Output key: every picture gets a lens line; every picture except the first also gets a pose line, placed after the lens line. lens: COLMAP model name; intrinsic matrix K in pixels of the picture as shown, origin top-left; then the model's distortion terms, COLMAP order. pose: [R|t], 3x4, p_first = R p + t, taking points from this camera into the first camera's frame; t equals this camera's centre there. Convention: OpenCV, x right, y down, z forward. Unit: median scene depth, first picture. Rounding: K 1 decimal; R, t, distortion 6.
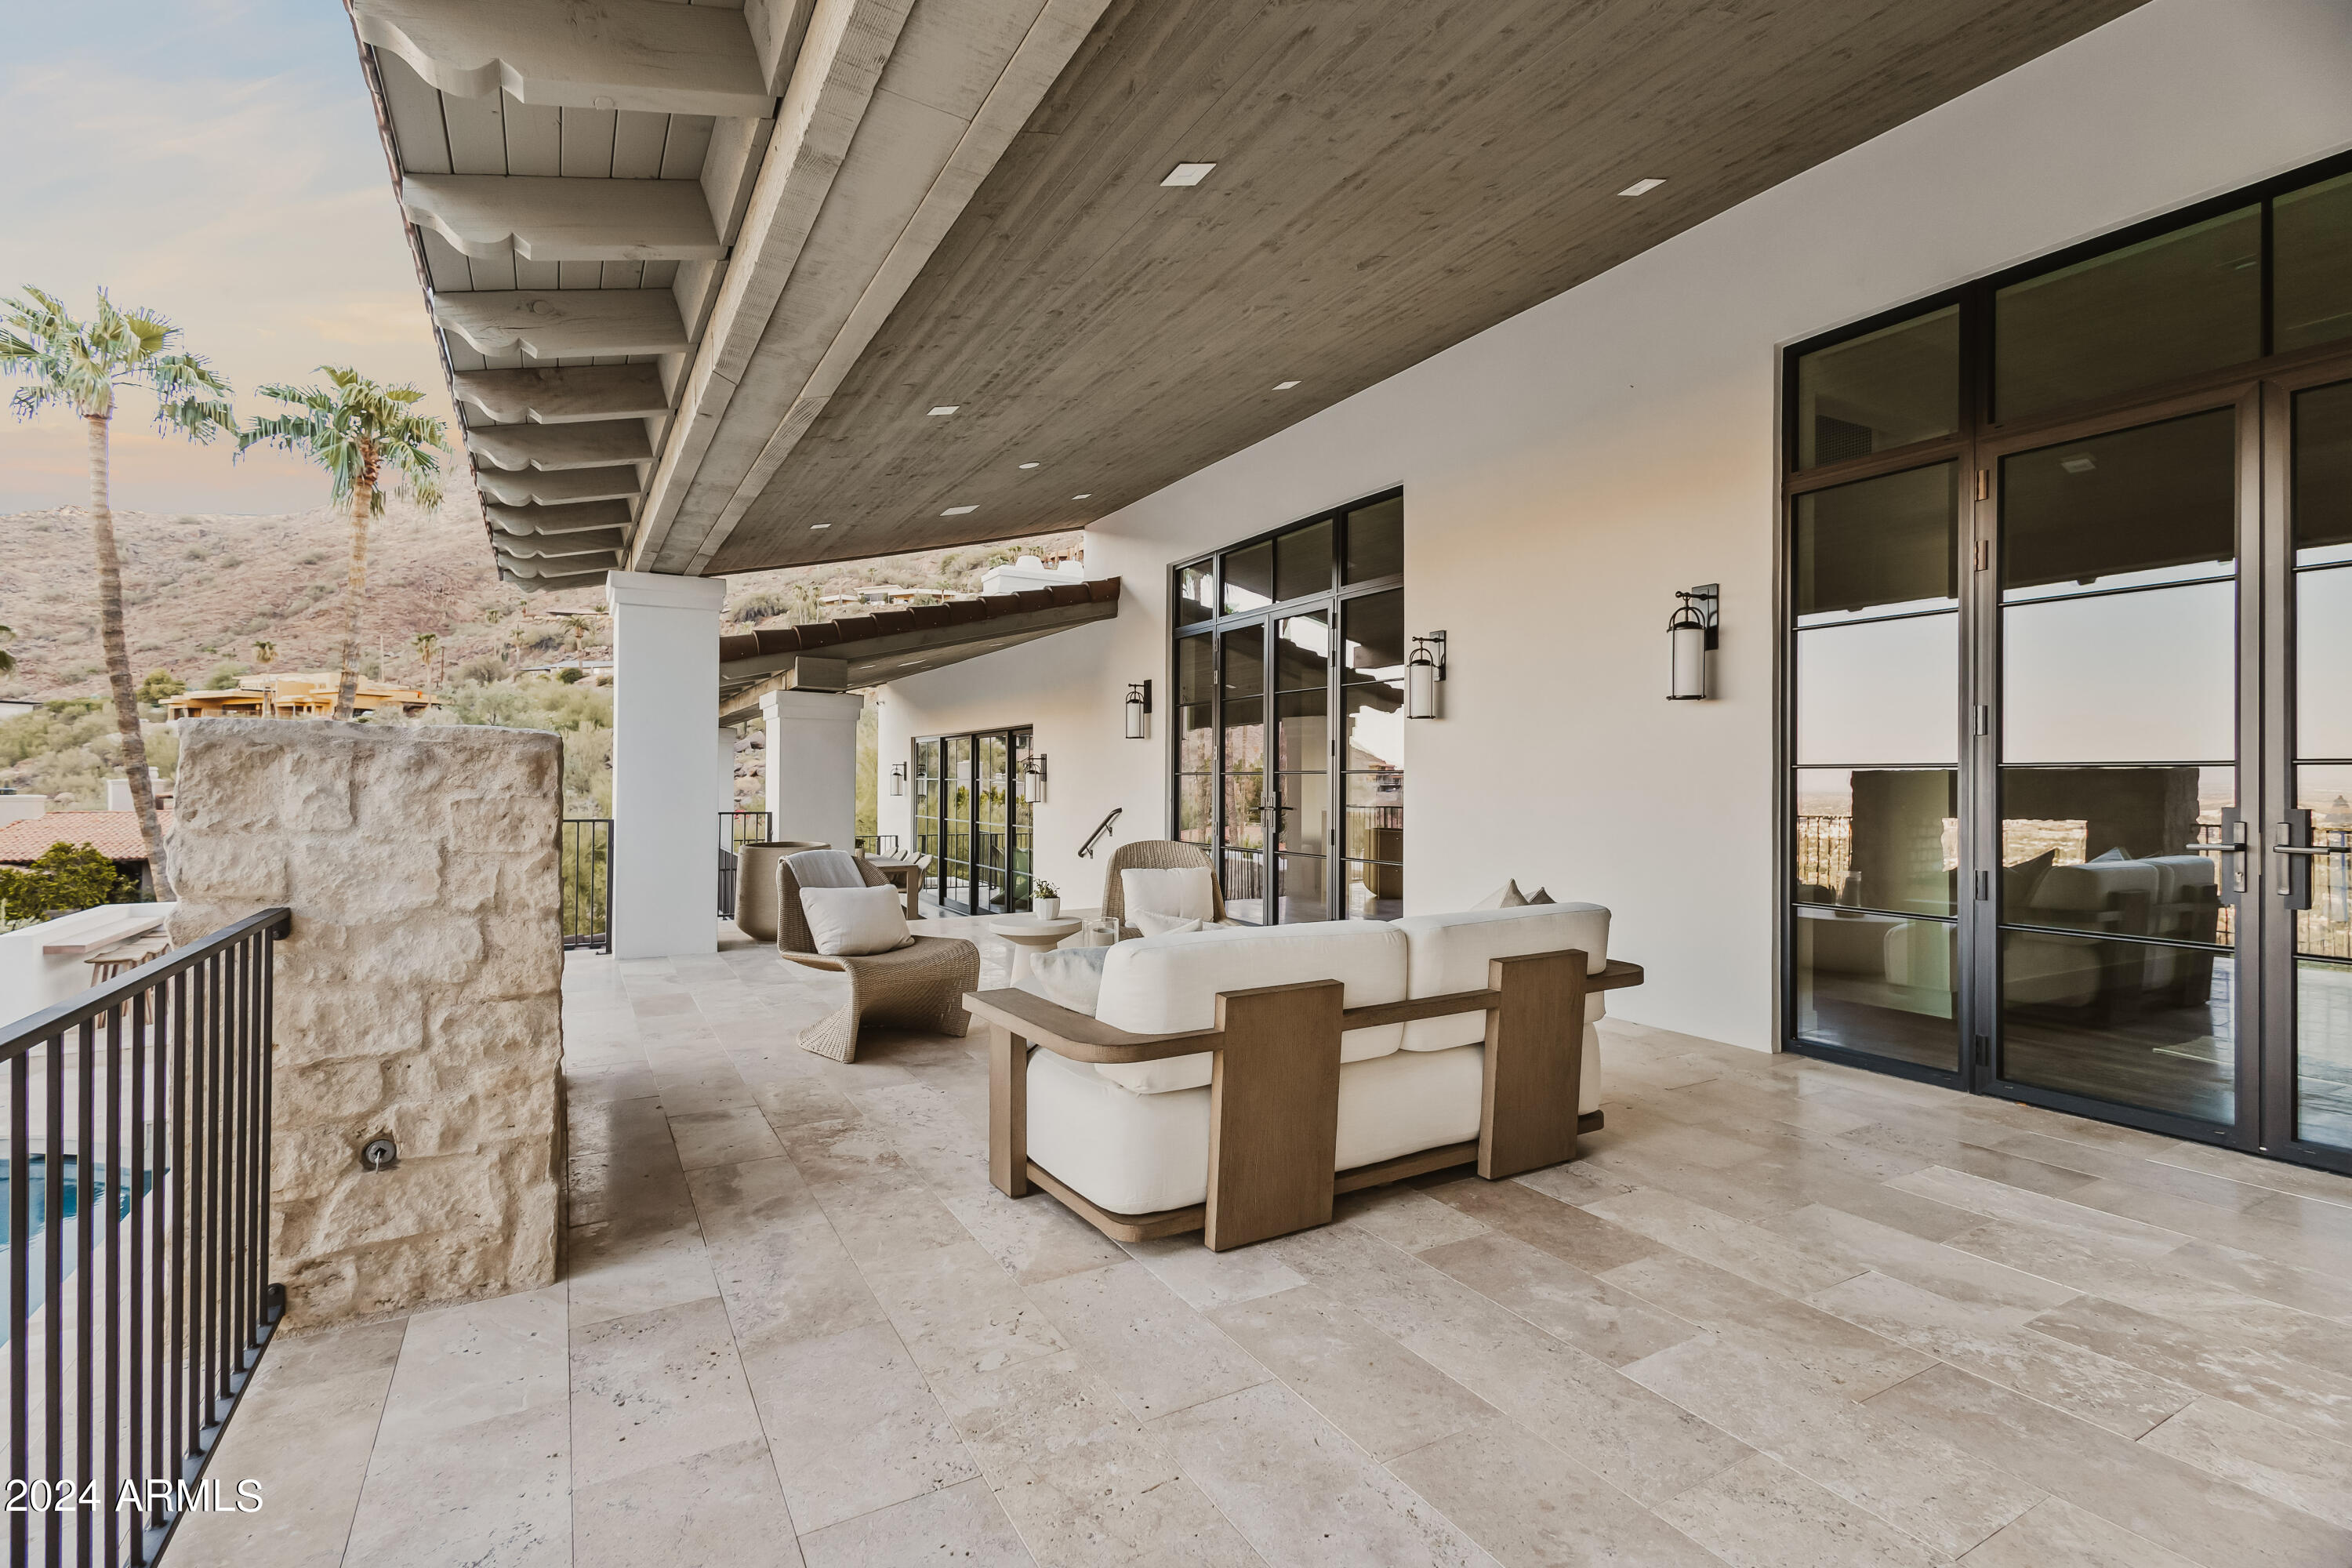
lens RADIAL K [[1079.4, 0, 1174.0], [0, 1079.4, 778.0], [0, 0, 1]] dist [0.004275, 0.000136]
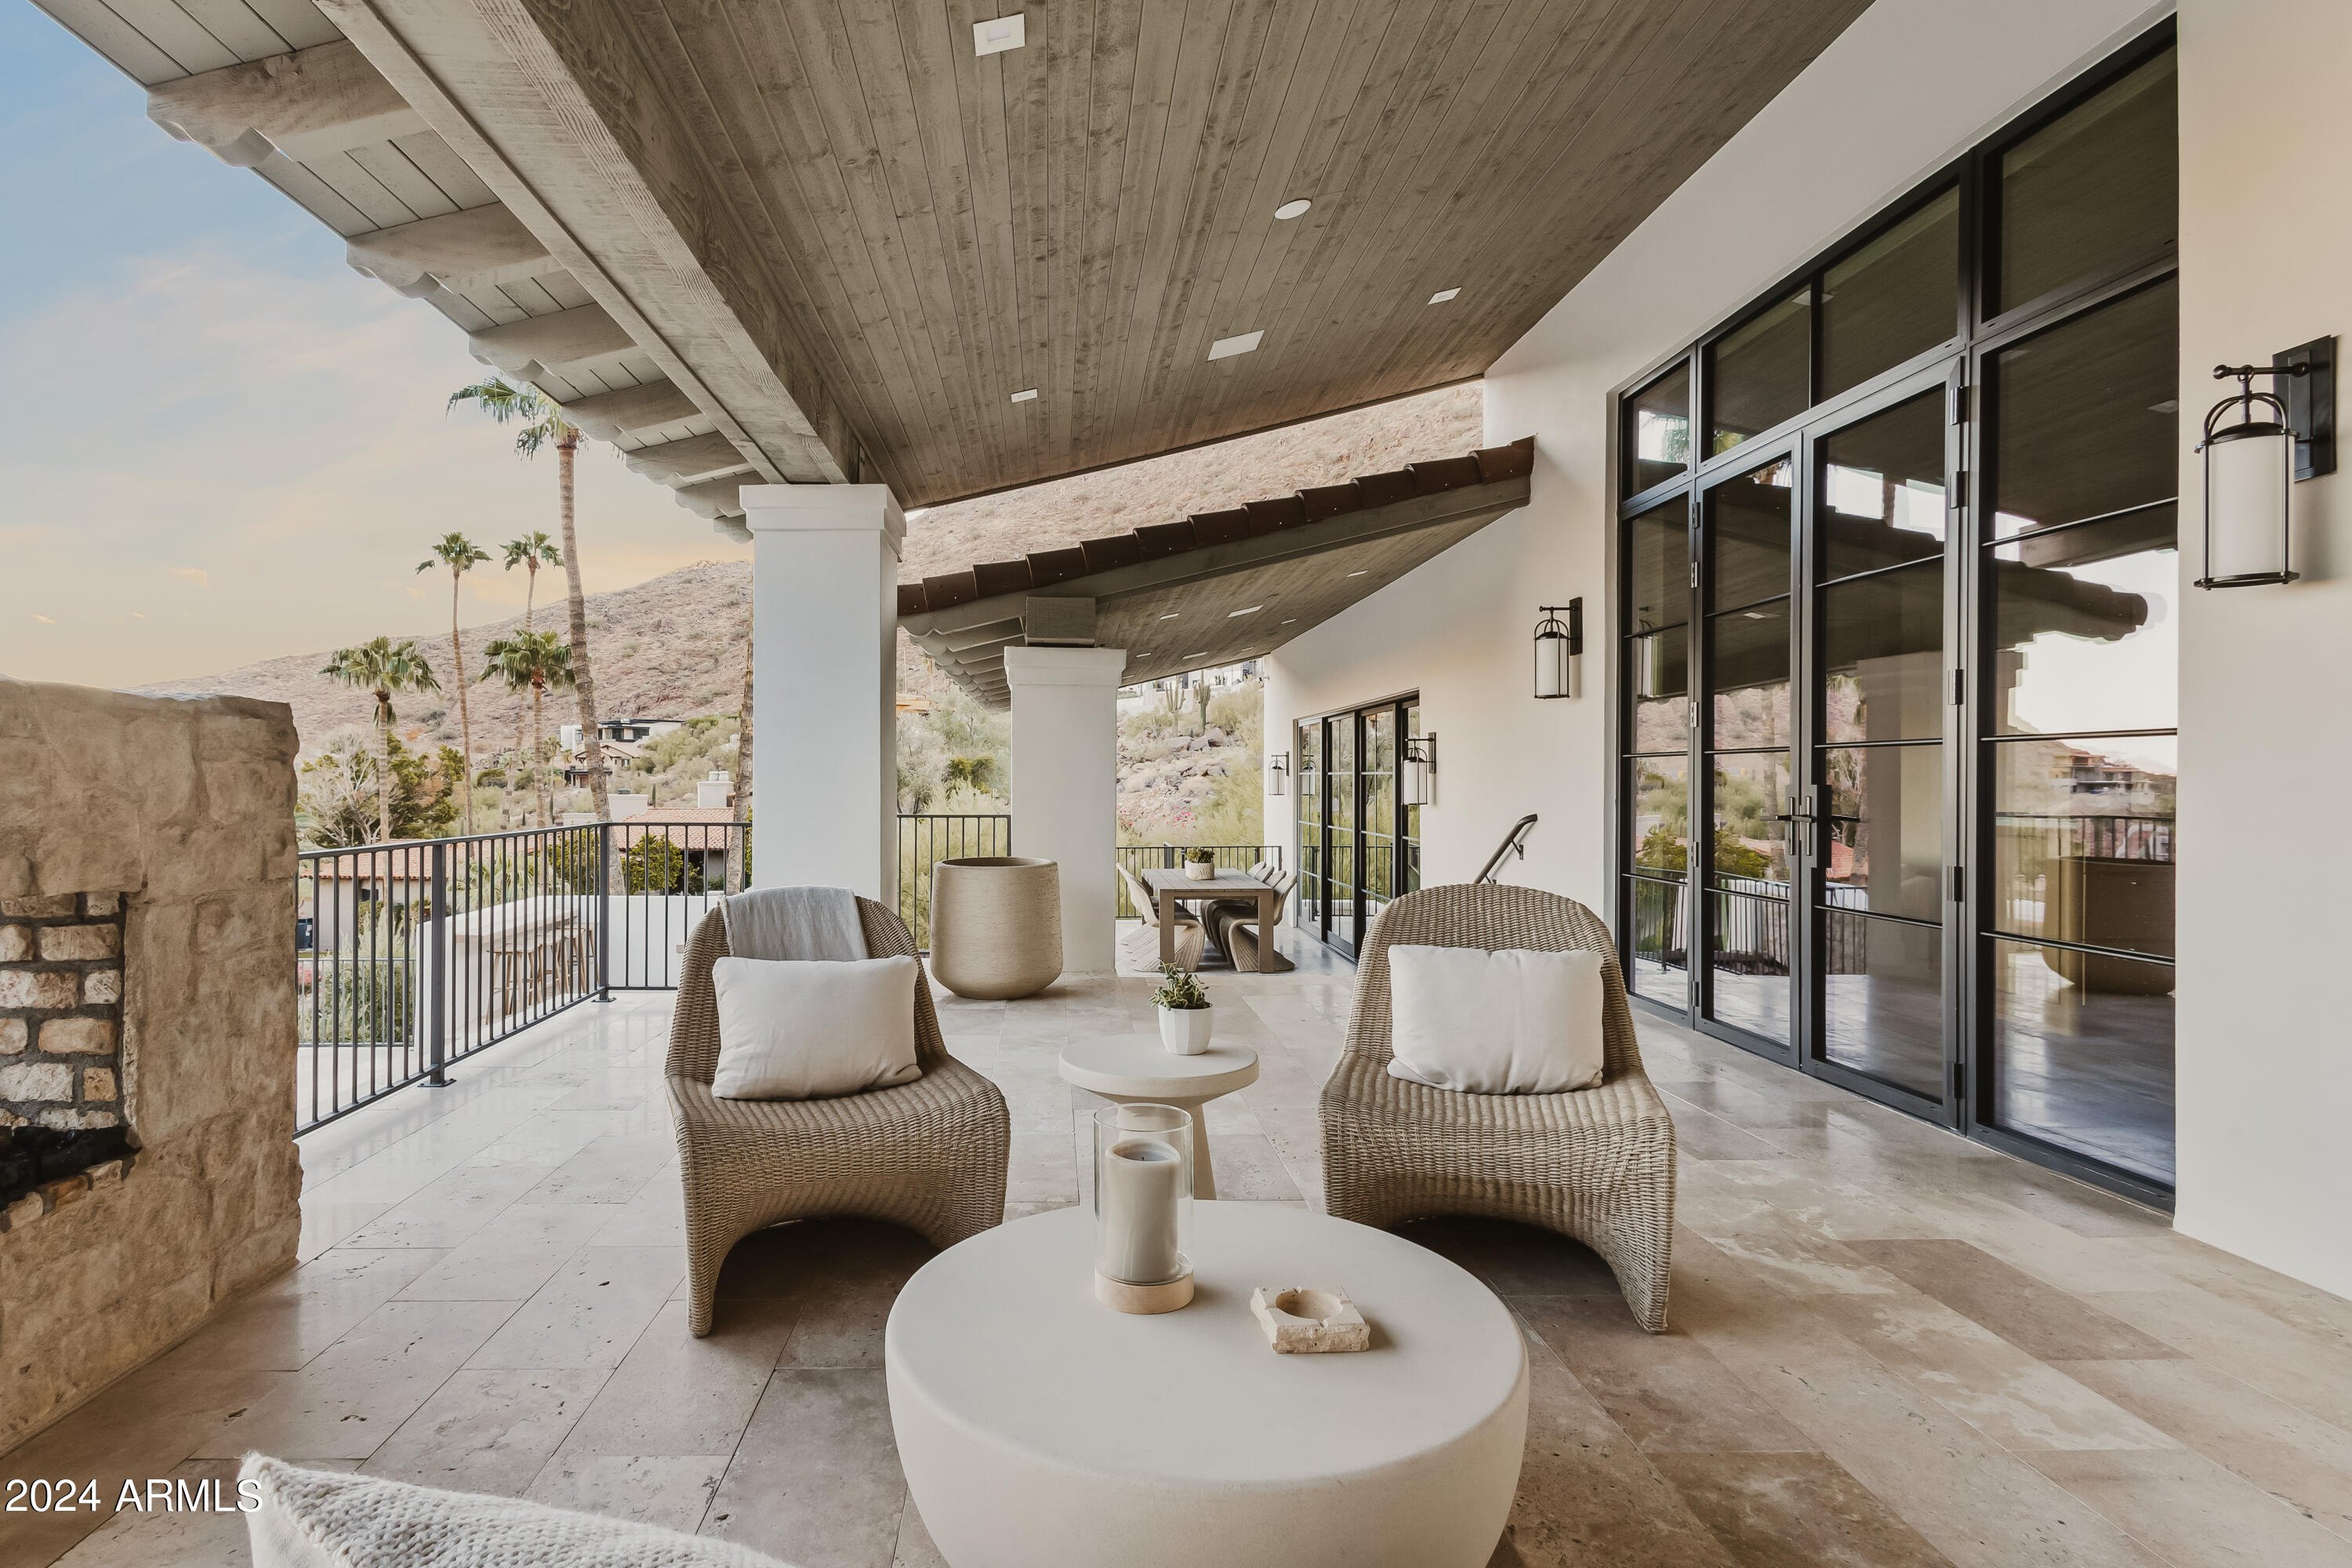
lens RADIAL K [[1198.5, 0, 1060.2], [0, 1198.5, 784.4], [0, 0, 1]] dist [0.004259, 0.001490]
pose [[0.873174, -0.002578, -0.487403, 0.061112], [0.005188, 0.999979, 0.004006, 0.008817], [0.487382, -0.006026, 0.873168, 0.360534]]
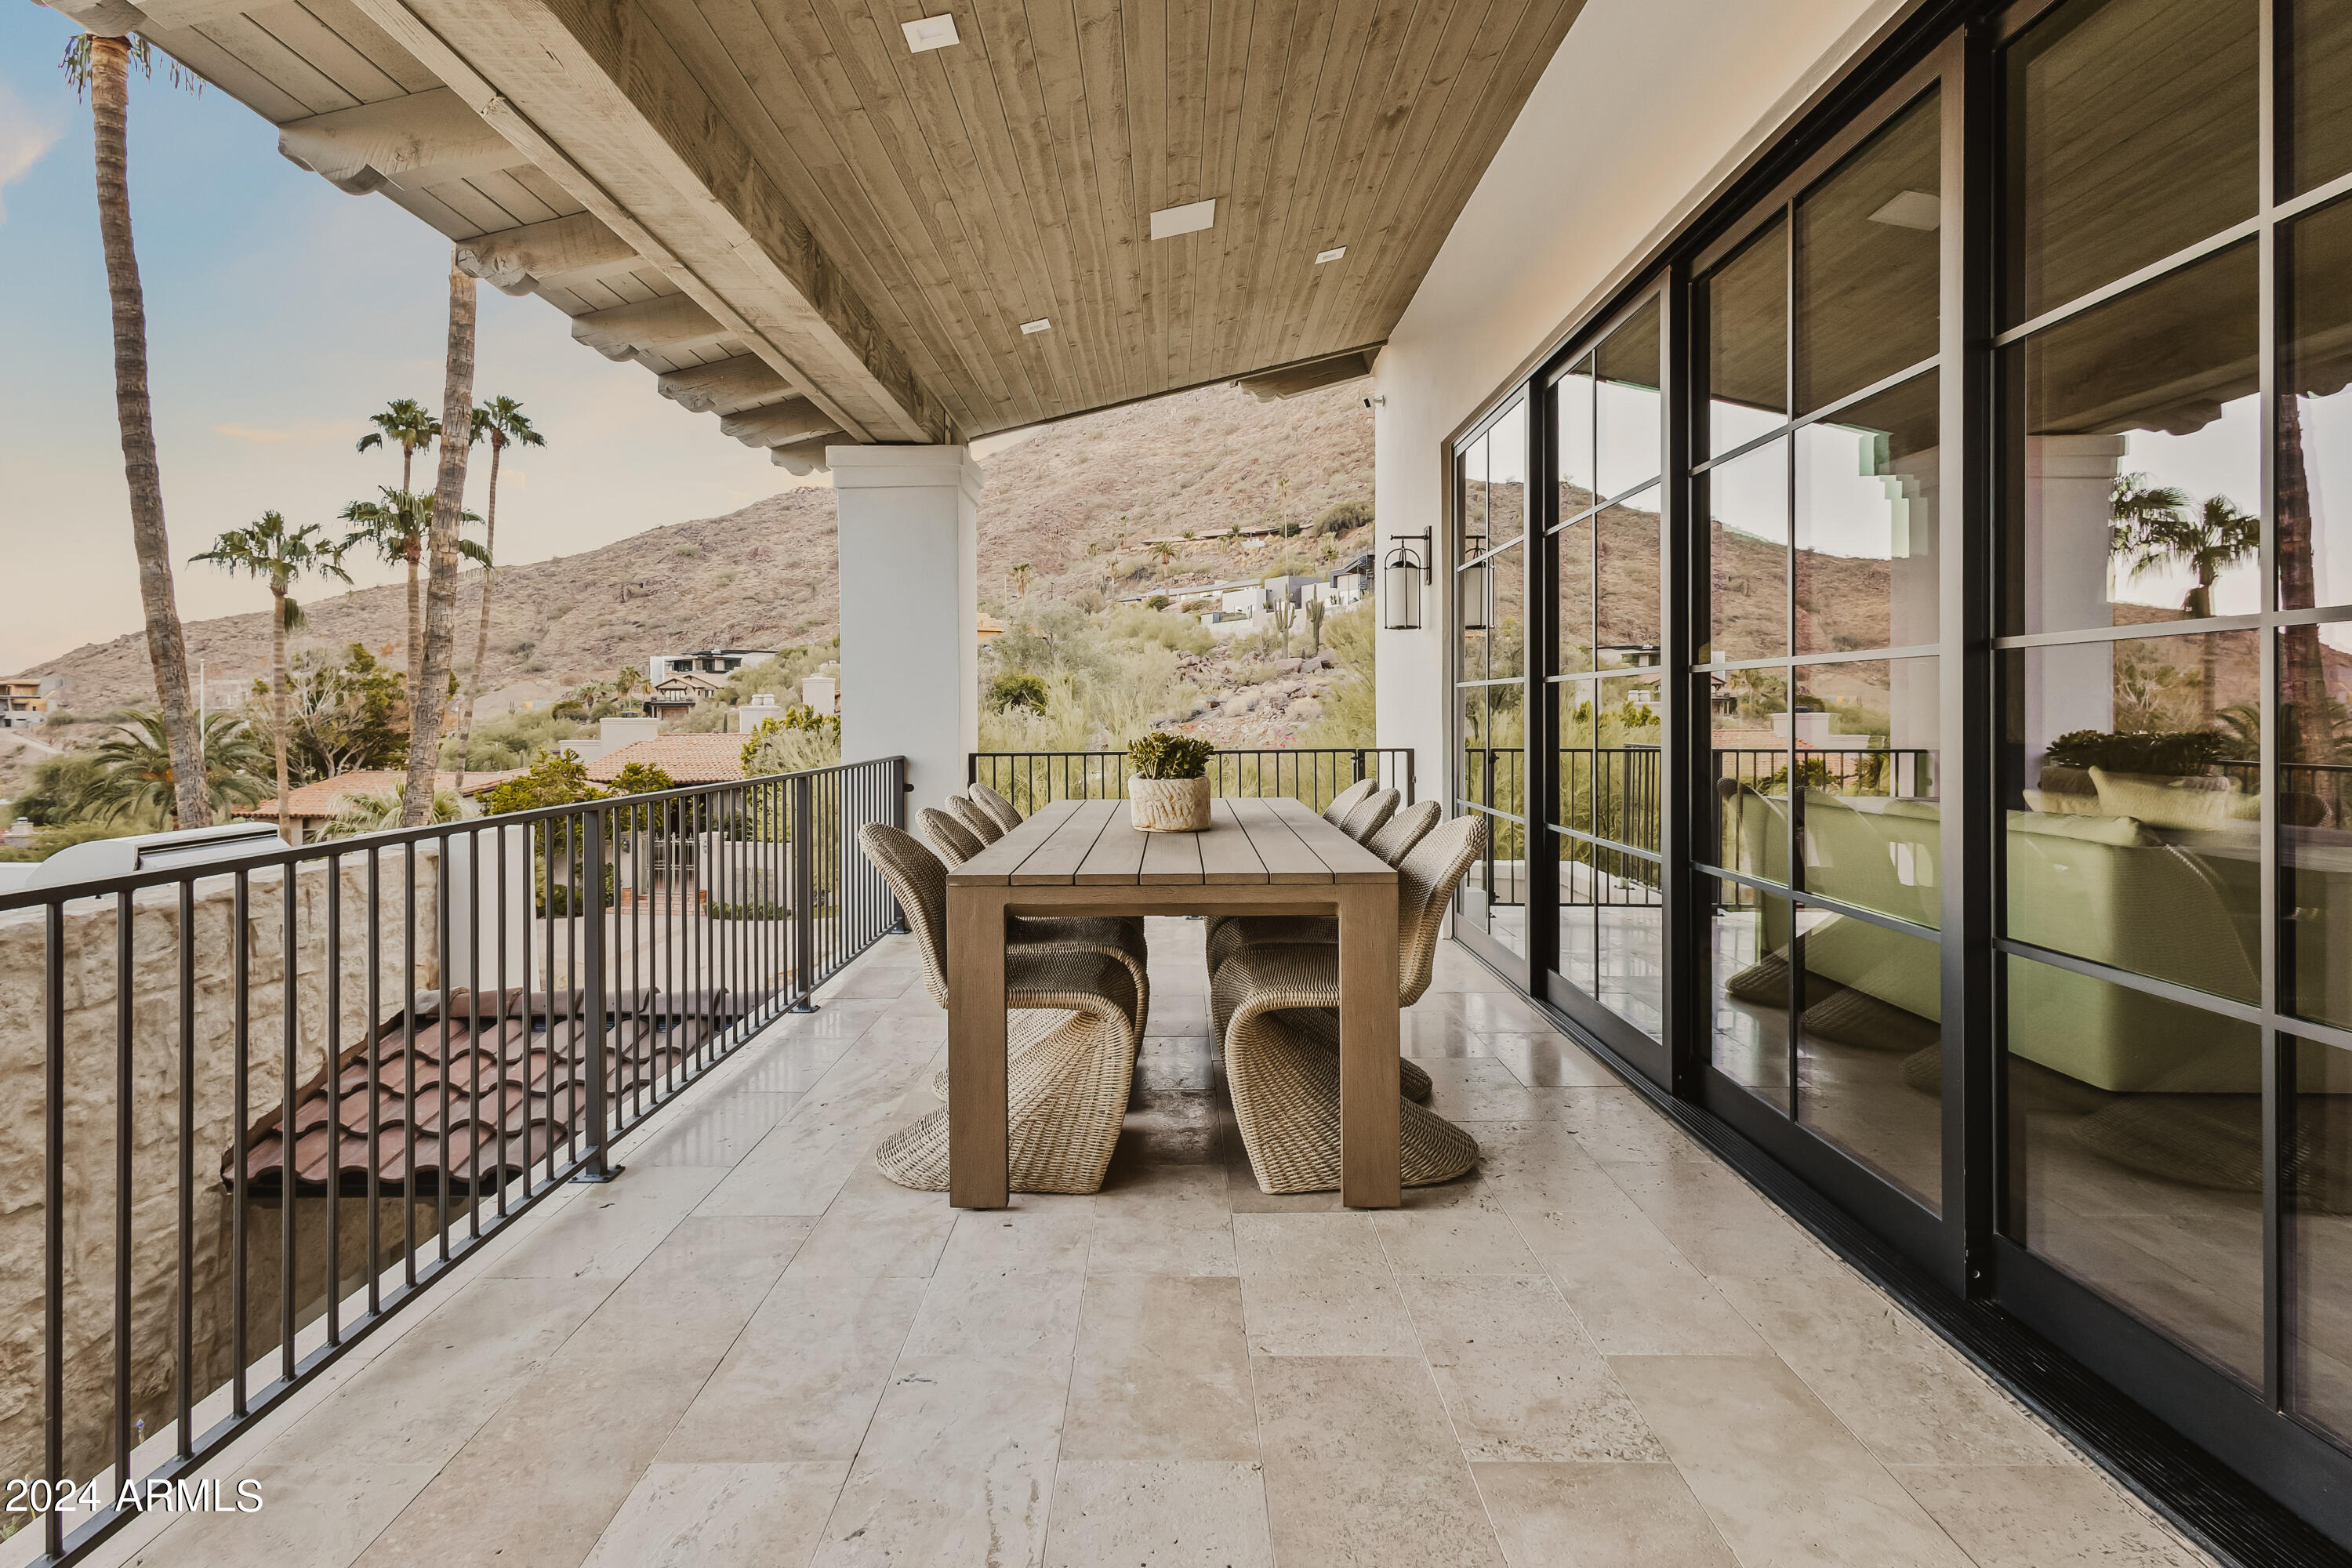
lens RADIAL K [[1234.0, 0, 1153.5], [0, 1234.0, 715.0], [0, 0, 1]] dist [0.002345, 0.000197]
pose [[0.865046, -0.006515, -0.501650, -0.283468], [0.008515, 0.999962, 0.001696, 0.091104], [0.501620, -0.005739, 0.865069, 1.352599]]
